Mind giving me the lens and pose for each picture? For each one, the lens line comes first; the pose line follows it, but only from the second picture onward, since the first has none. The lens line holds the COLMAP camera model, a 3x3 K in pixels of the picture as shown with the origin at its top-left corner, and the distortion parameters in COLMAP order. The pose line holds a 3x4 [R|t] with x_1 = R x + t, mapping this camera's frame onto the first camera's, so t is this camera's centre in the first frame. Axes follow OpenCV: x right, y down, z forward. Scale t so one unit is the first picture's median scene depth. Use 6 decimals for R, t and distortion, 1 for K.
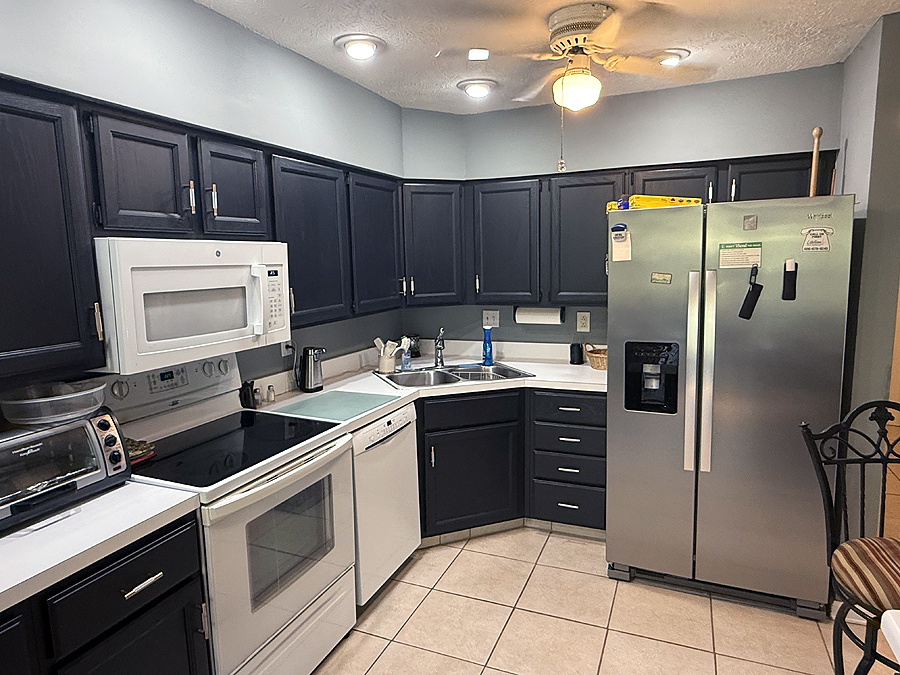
lens RADIAL K [[565.5, 0, 441.9], [0, 565.5, 337.8], [0, 0, 1]] dist [-0.003573, 0.004656]
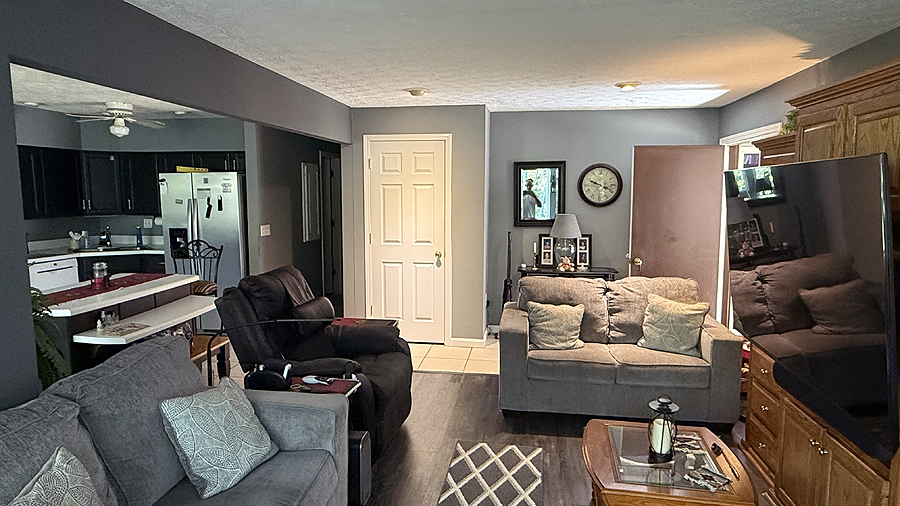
lens RADIAL K [[544.1, 0, 442.9], [0, 544.1, 258.1], [0, 0, 1]] dist [0.019658, 0.001207]
pose [[0.968044, -0.006706, 0.250691, 0.886408], [0.010570, 0.999845, -0.014072, 0.181089], [-0.250558, 0.016272, 0.967965, -1.543095]]
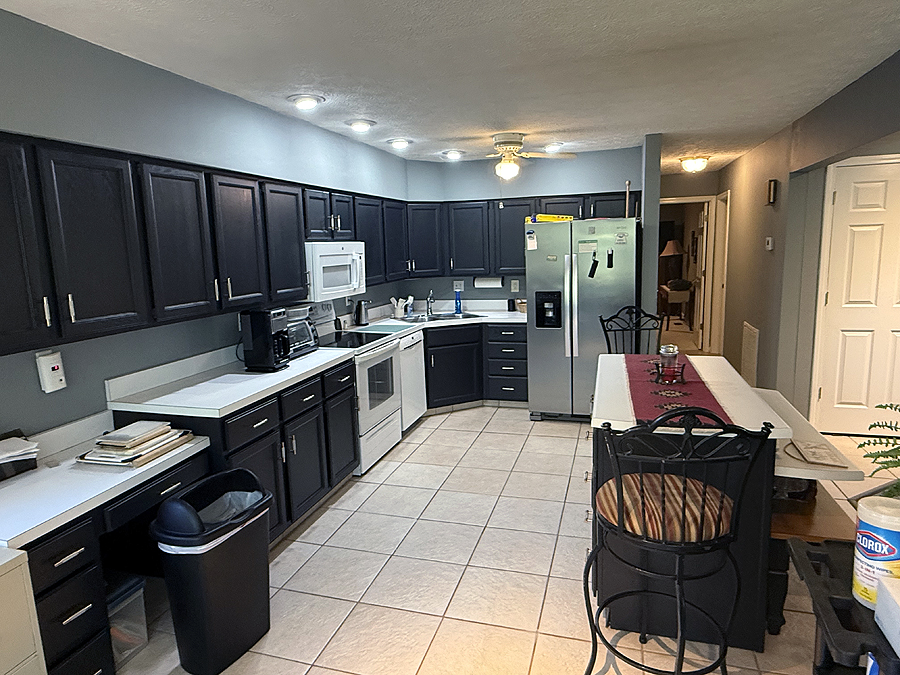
lens RADIAL K [[565.5, 0, 444.4], [0, 565.5, 338.0], [0, 0, 1]] dist [-0.003573, 0.004656]
pose [[0.993994, -0.027305, 0.105976, -0.195557], [0.024895, 0.999402, 0.024006, 0.113909], [-0.106568, -0.021223, 0.994079, -0.906156]]
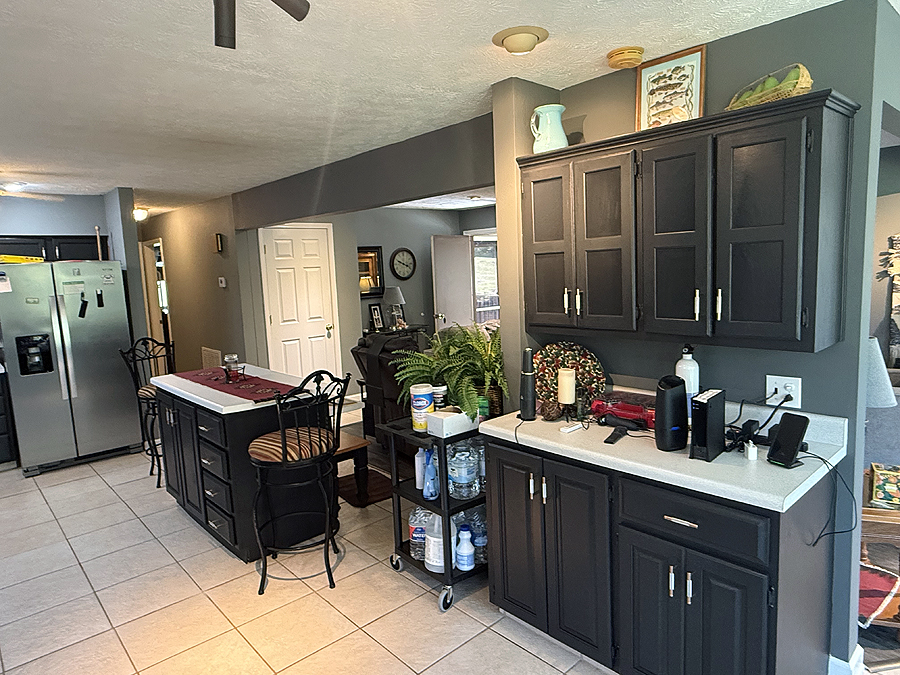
lens RADIAL K [[565.5, 0, 438.2], [0, 565.5, 337.2], [0, 0, 1]] dist [-0.003573, 0.004656]
pose [[0.421928, -0.110398, 0.899883, -0.738847], [0.156651, 0.986507, 0.047577, 0.134745], [-0.892993, 0.120894, 0.433529, -0.994347]]
